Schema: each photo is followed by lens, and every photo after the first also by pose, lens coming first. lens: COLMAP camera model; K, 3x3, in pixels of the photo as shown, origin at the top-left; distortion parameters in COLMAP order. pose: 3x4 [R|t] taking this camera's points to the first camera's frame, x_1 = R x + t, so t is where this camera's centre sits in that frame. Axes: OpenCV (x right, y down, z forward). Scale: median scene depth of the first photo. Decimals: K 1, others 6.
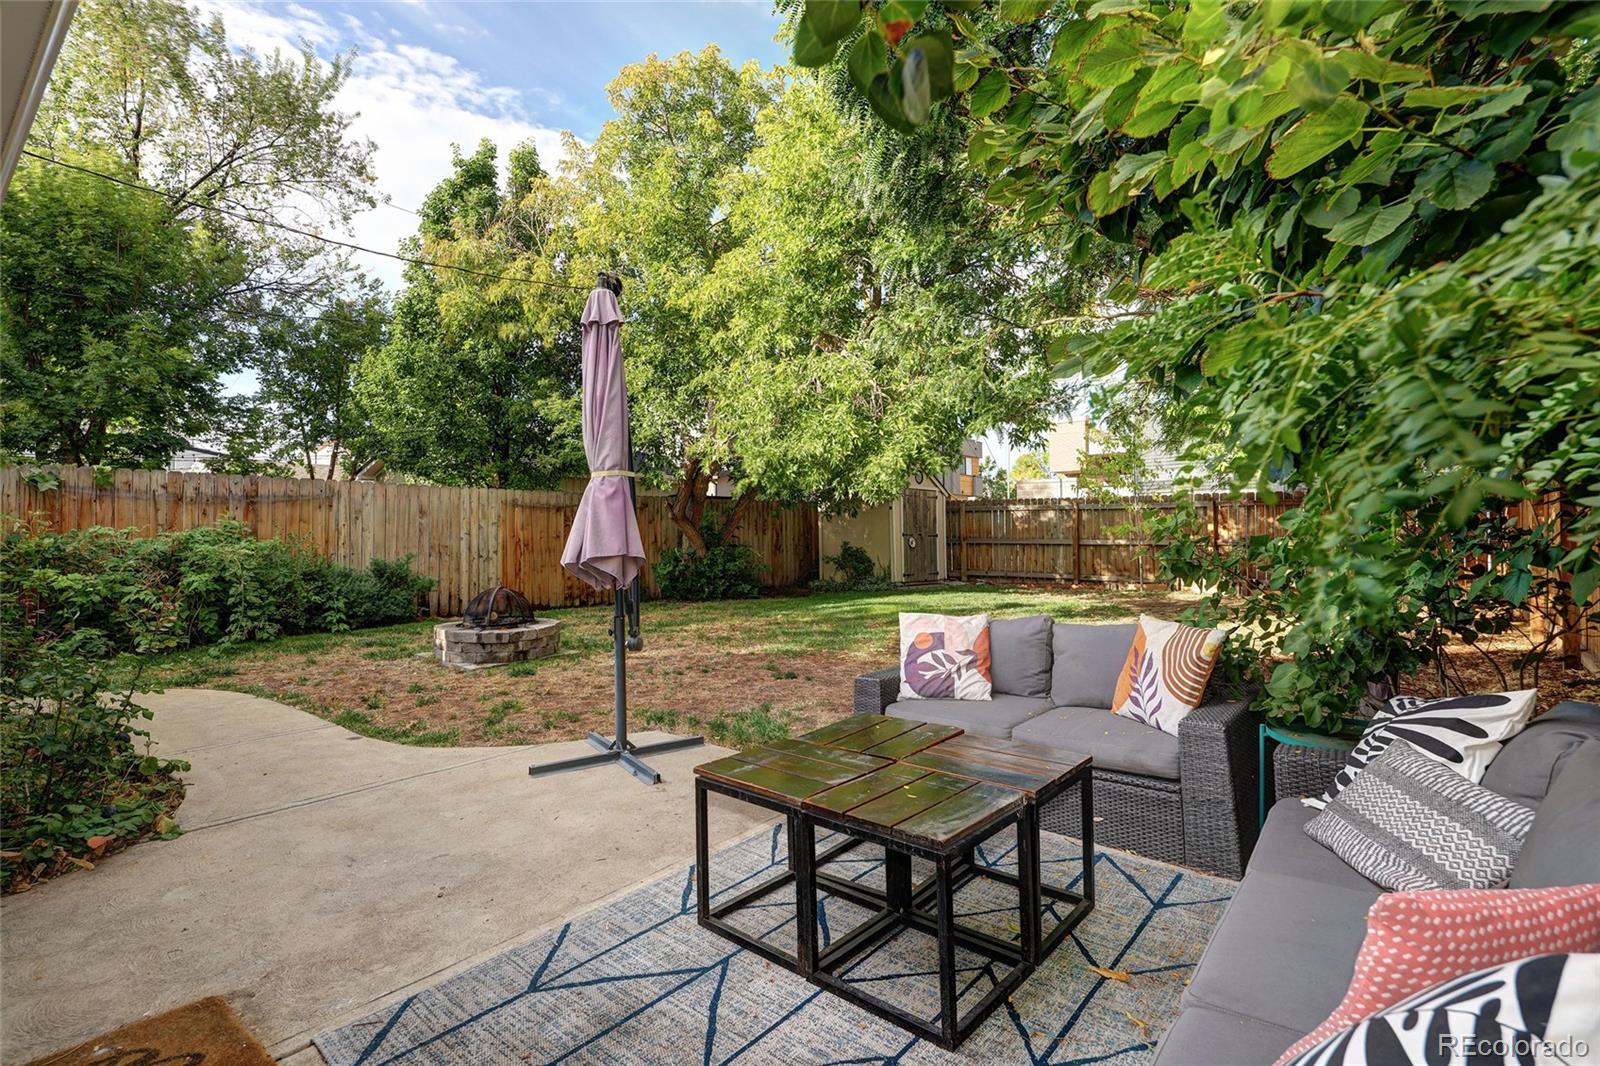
lens RADIAL K [[774.7, 0, 797.2], [0, 774.7, 512.7], [0, 0, 1]] dist [0.003690, 0.000057]
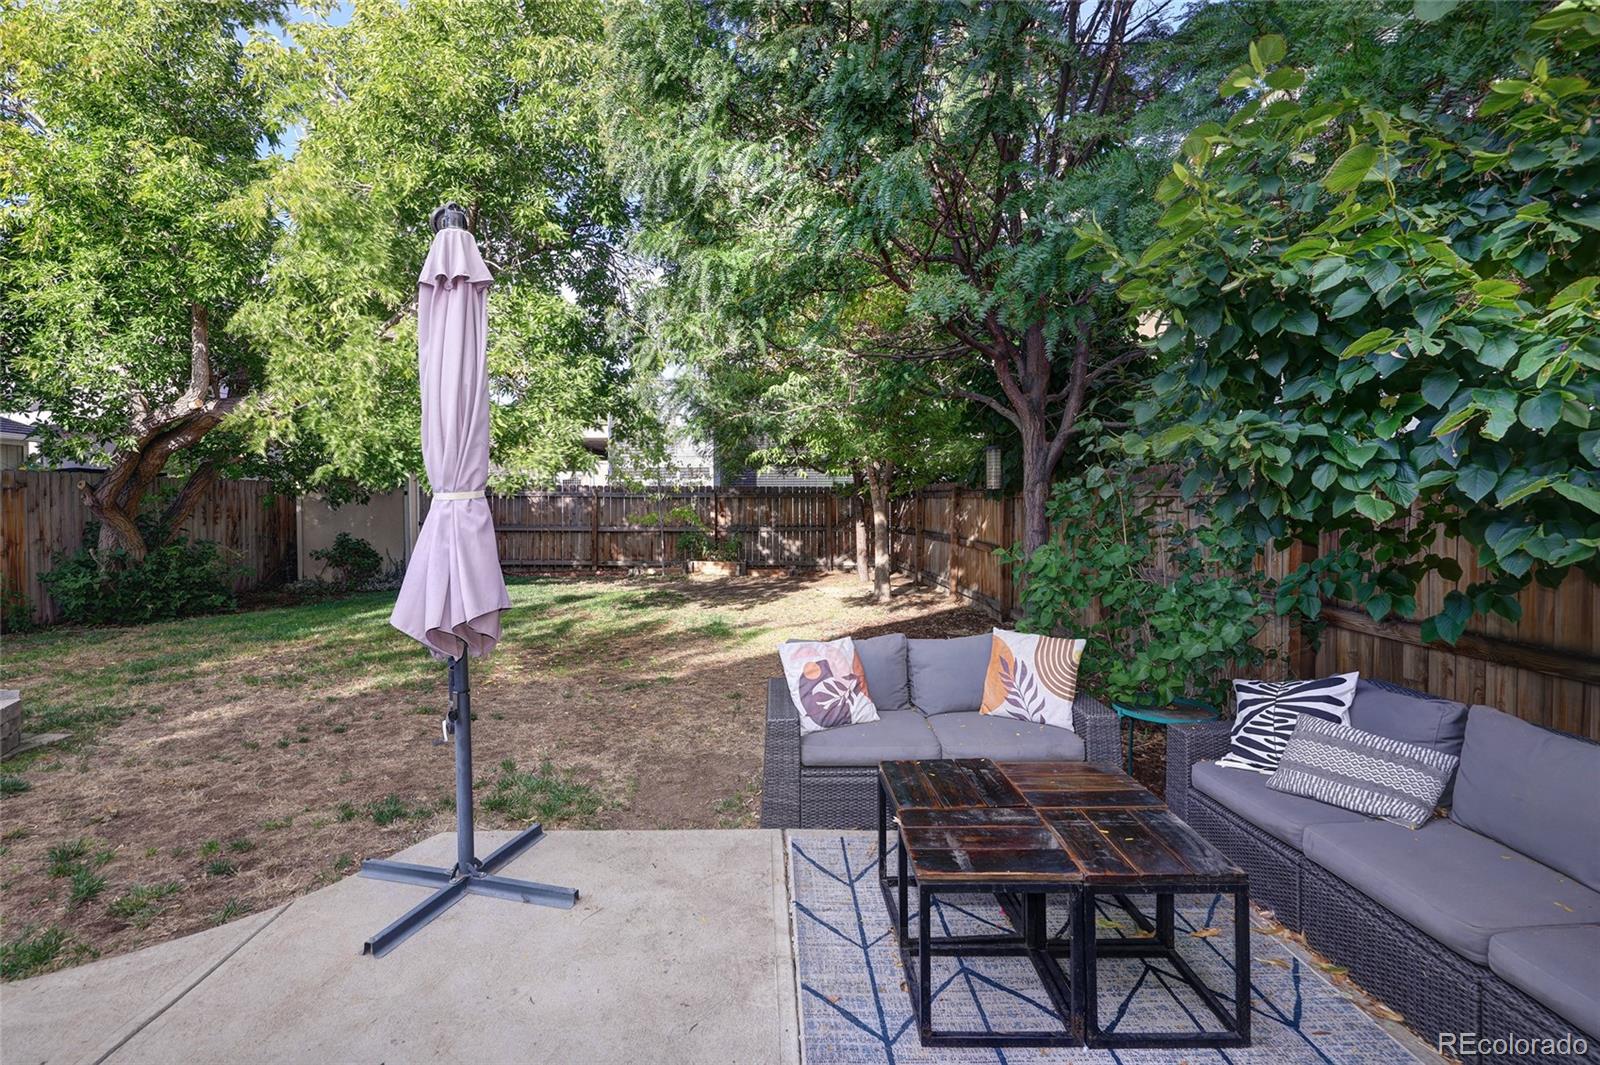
lens RADIAL K [[774.7, 0, 797.2], [0, 774.7, 512.2], [0, 0, 1]] dist [0.003690, 0.000057]
pose [[0.747630, 0.001625, 0.664113, -0.521852], [-0.023204, 0.999450, 0.023676, -0.061791], [-0.663710, -0.033111, 0.747257, 0.285735]]
